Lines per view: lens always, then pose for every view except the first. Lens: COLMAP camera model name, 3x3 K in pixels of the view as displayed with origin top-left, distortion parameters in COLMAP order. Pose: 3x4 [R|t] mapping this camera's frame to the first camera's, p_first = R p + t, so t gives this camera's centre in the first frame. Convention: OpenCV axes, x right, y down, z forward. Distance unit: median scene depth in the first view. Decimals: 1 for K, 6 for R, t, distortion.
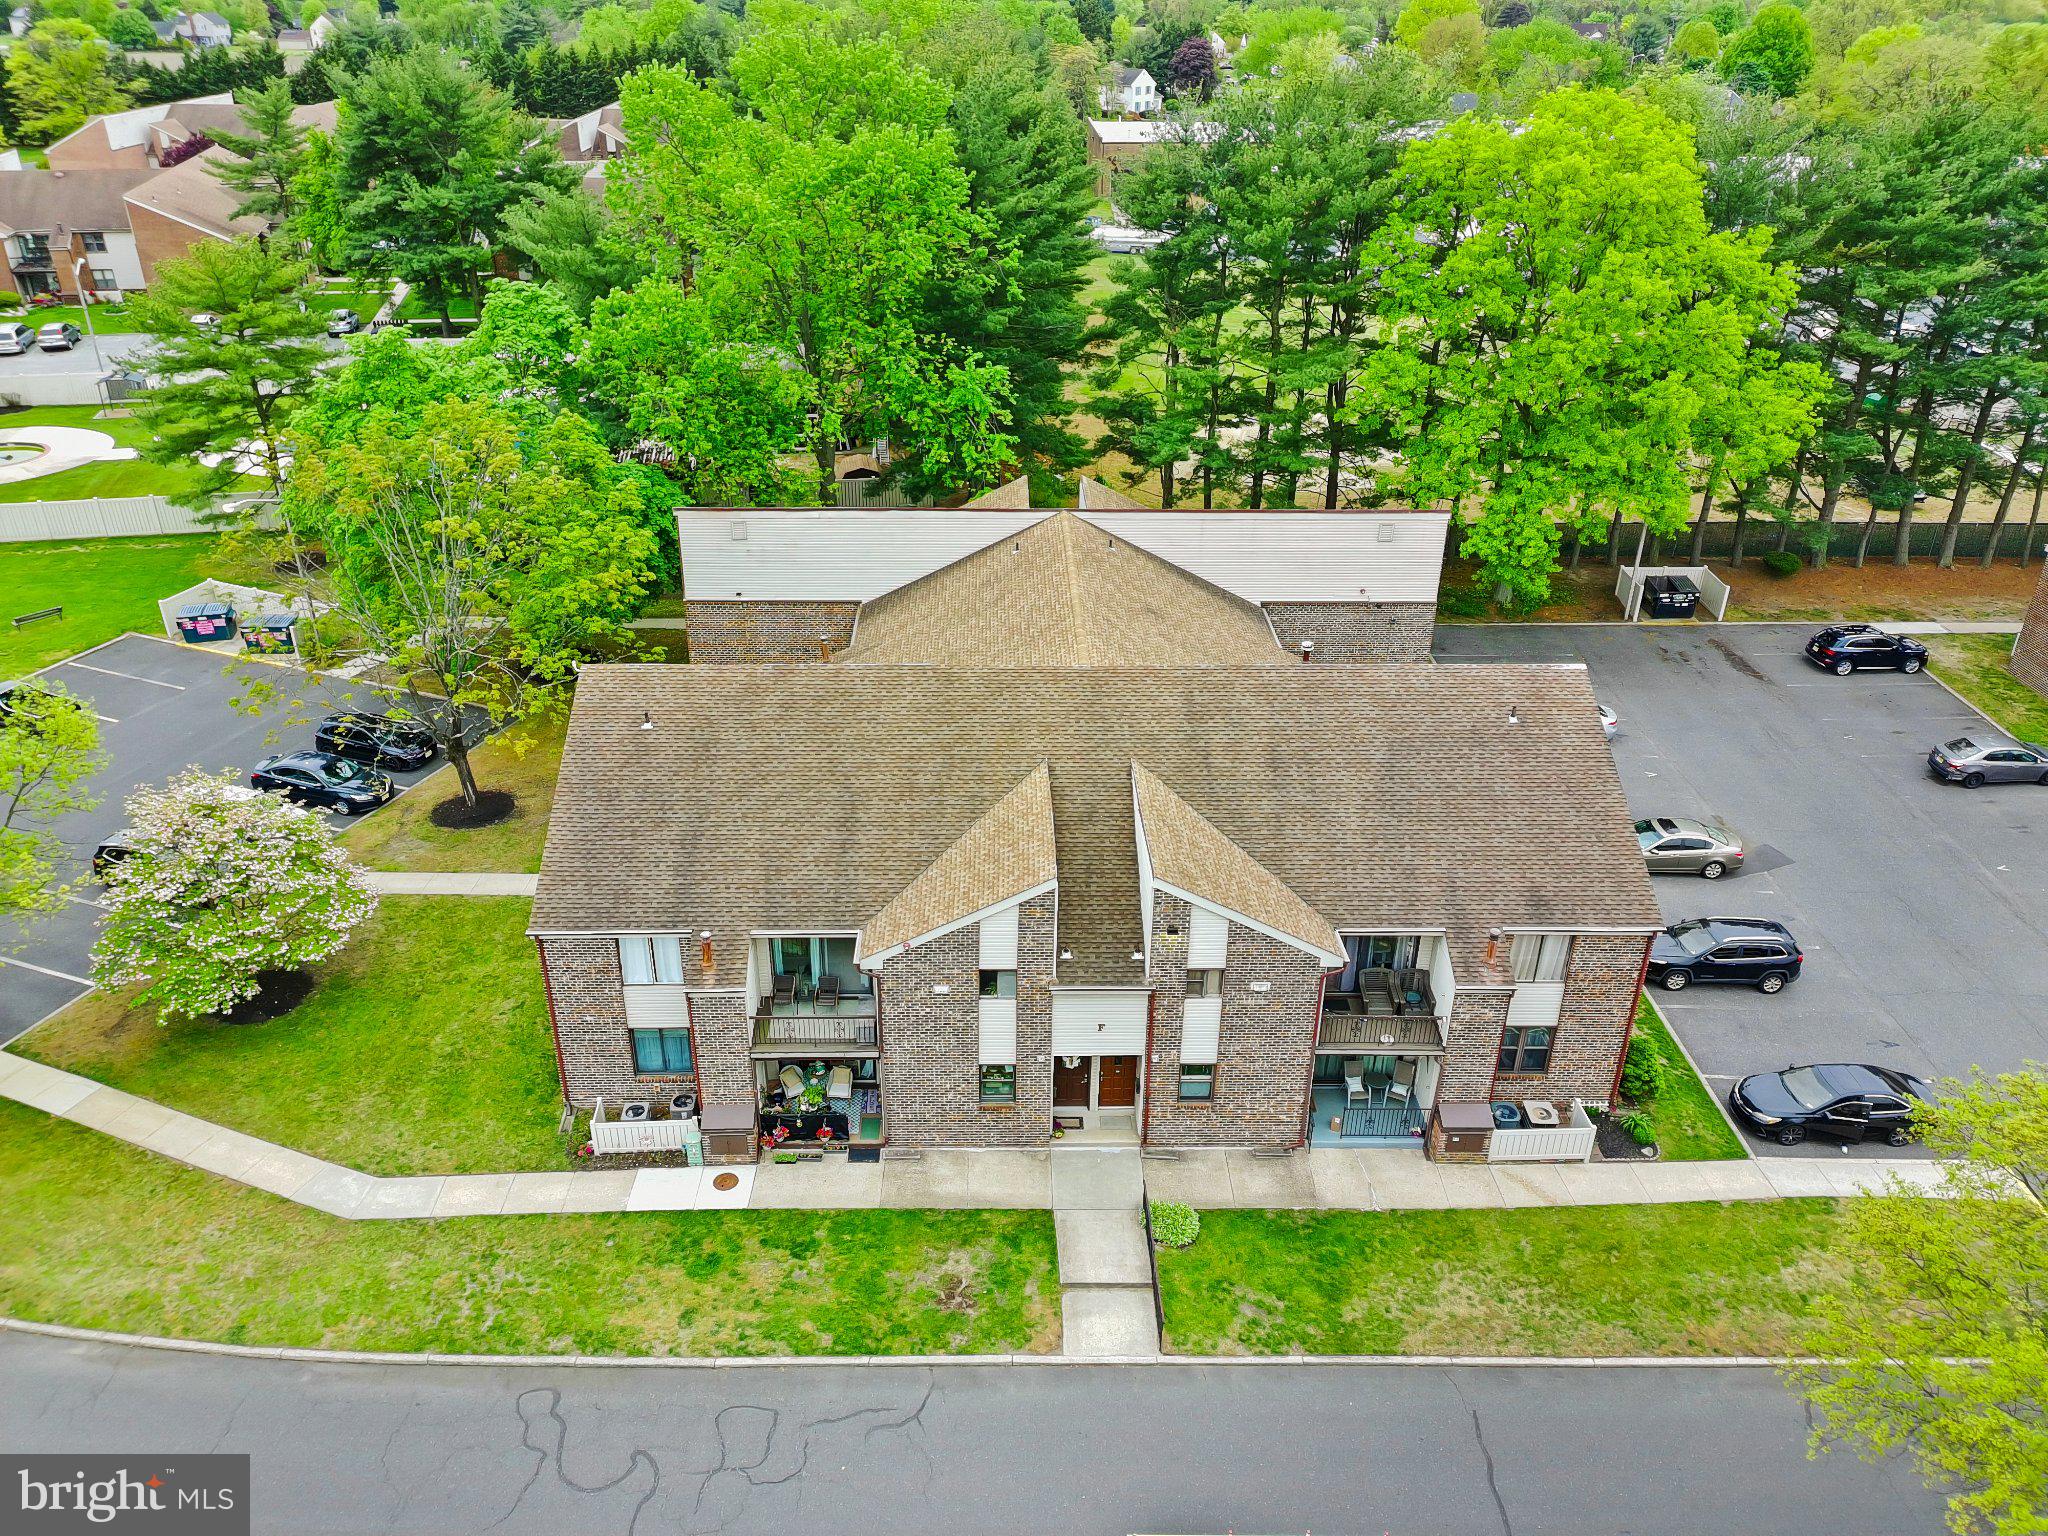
lens RADIAL K [[1512.2, 0, 1022.1], [0, 1512.2, 762.5], [0, 0, 1]] dist [0.055839, -0.026875]
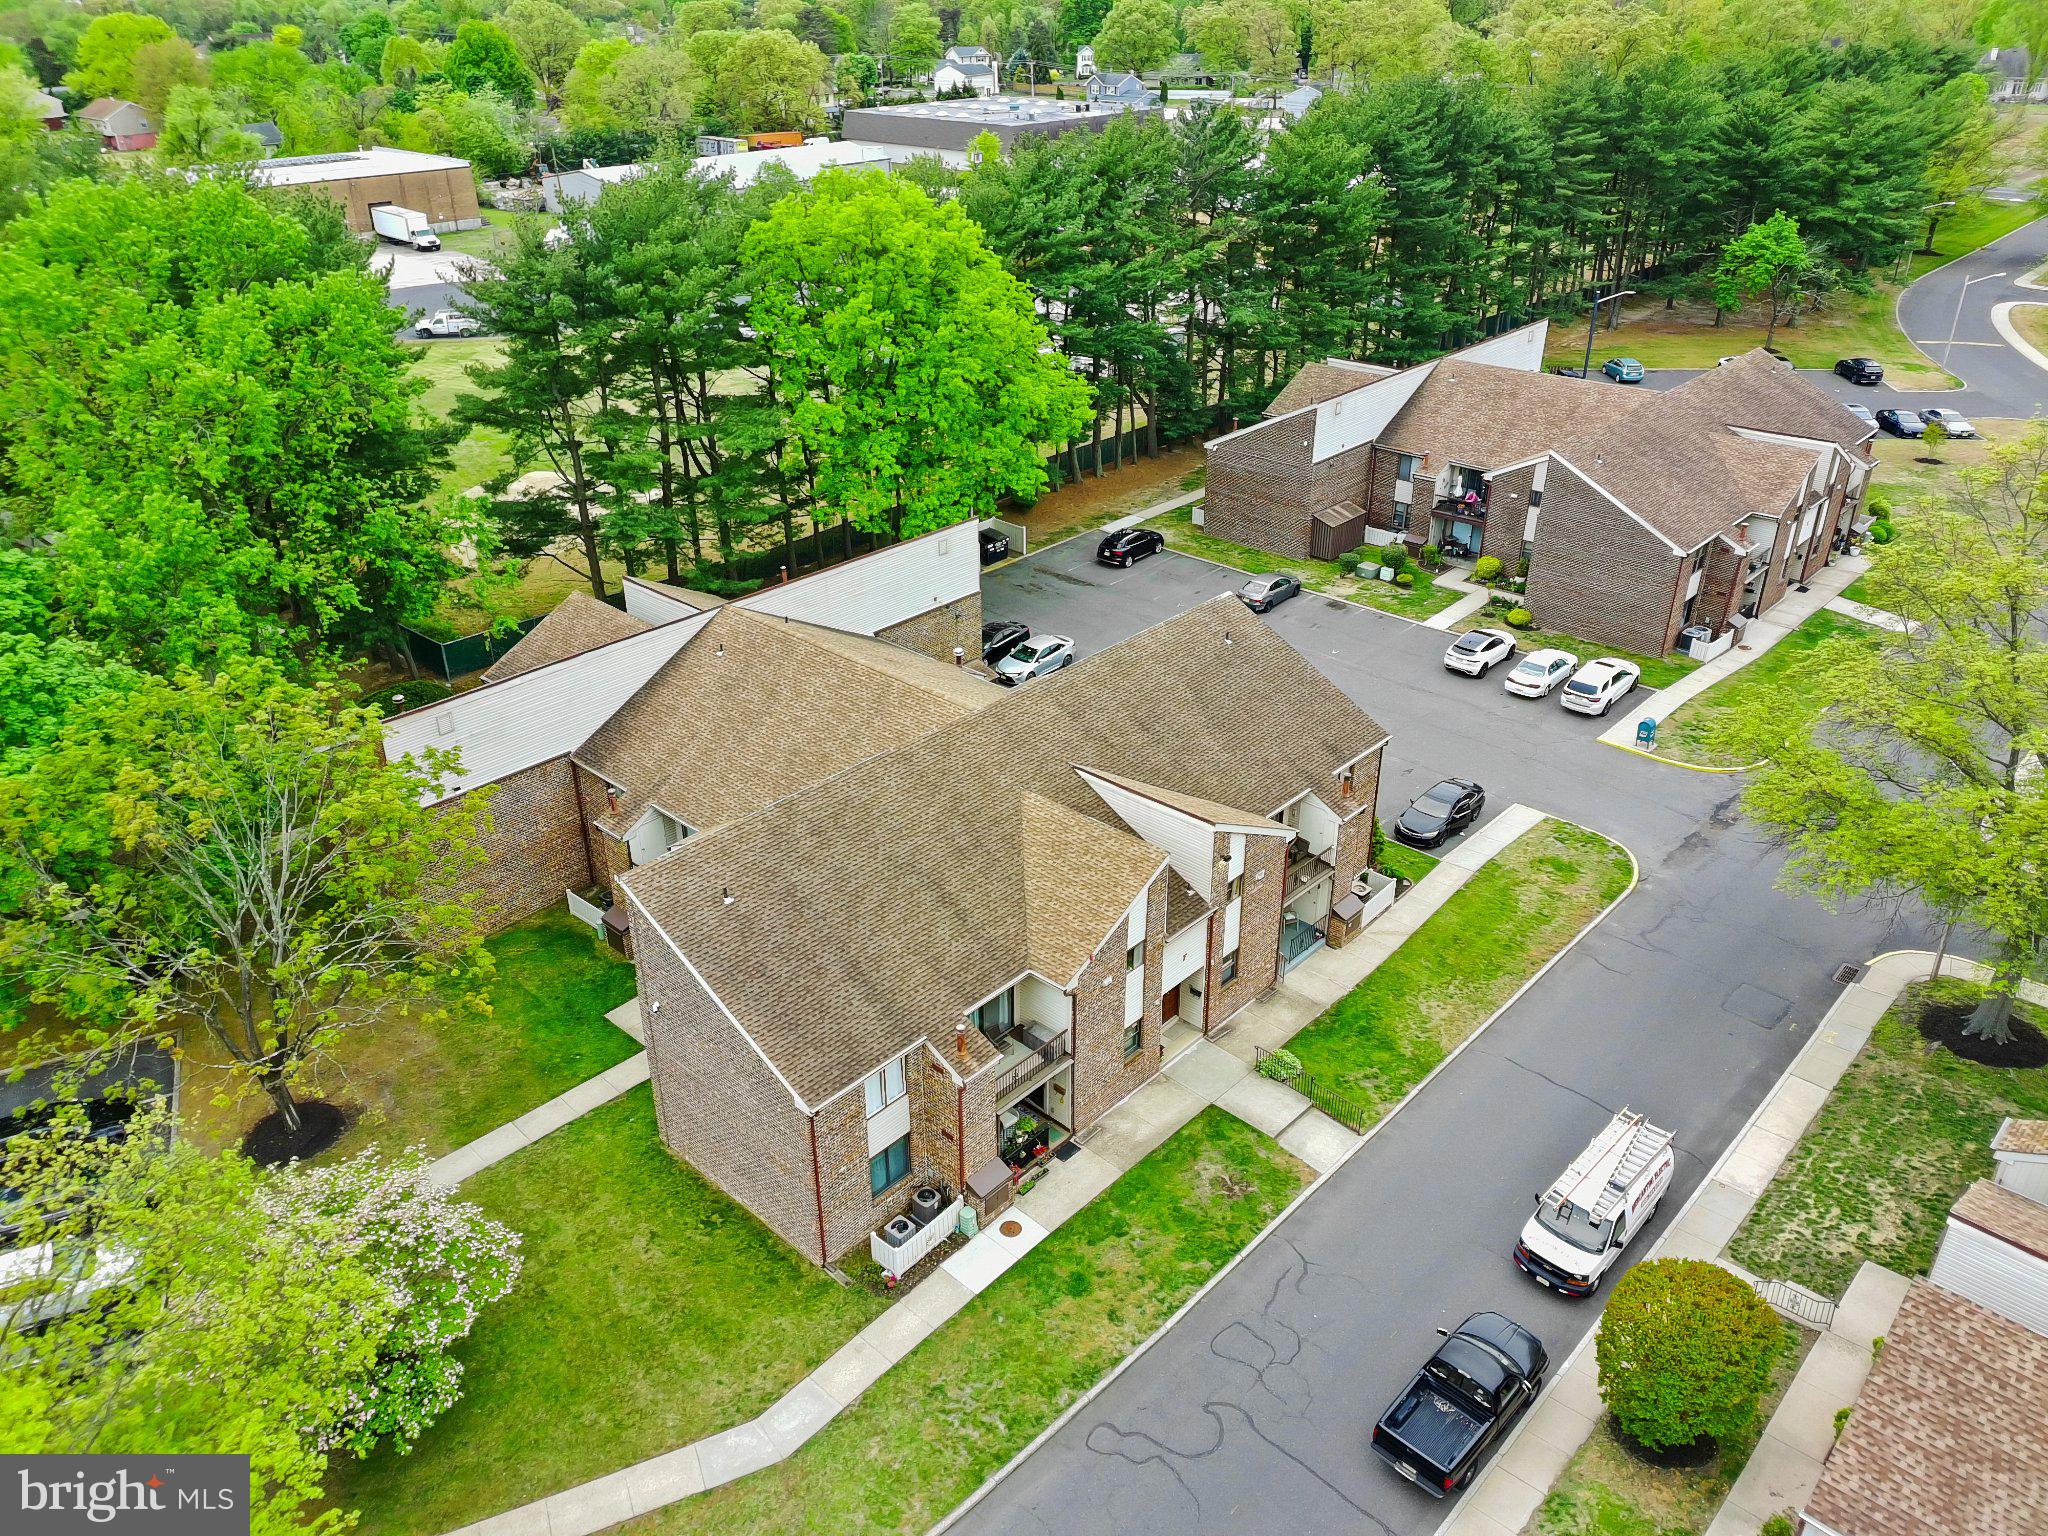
lens RADIAL K [[1512.2, 0, 1015.3], [0, 1512.2, 765.8], [0, 0, 1]] dist [0.055839, -0.026875]
pose [[0.693546, -0.351159, 0.629032, -0.759706], [0.346868, 0.928053, 0.135646, -0.188611], [-0.631408, 0.124115, 0.765454, 0.092653]]
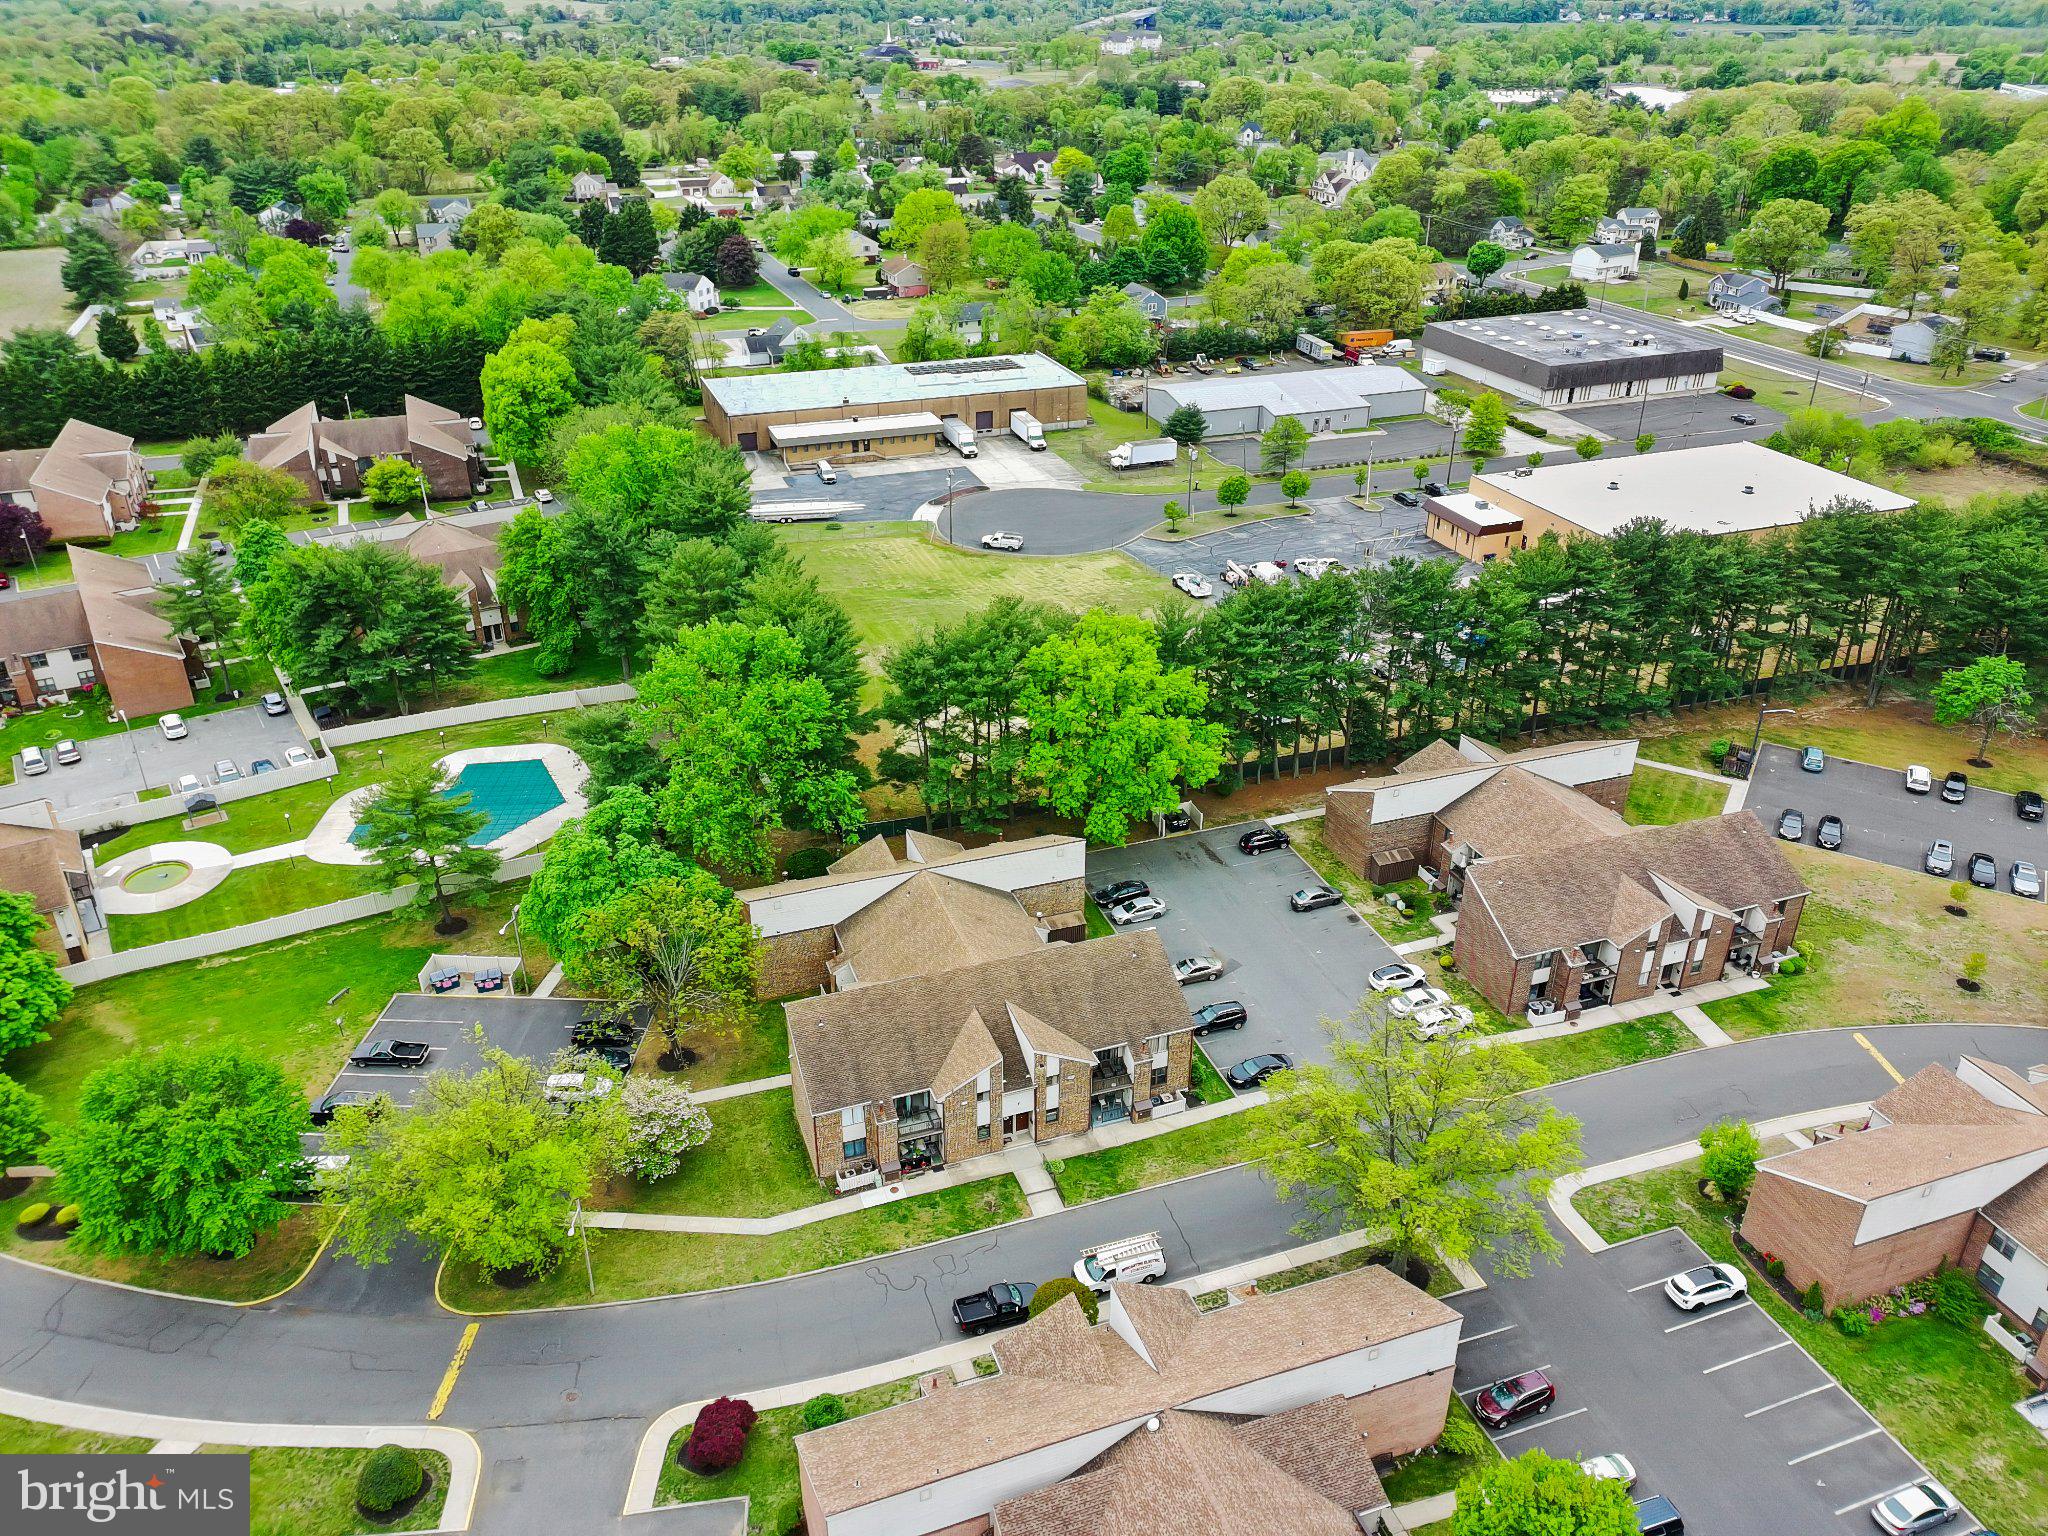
lens RADIAL K [[1512.2, 0, 1017.6], [0, 1512.2, 766.1], [0, 0, 1]] dist [0.055839, -0.026875]
pose [[0.947584, -0.156889, 0.278335, -0.604704], [0.155598, 0.987455, 0.026871, -0.493822], [-0.279060, 0.017846, 0.960108, -1.624252]]
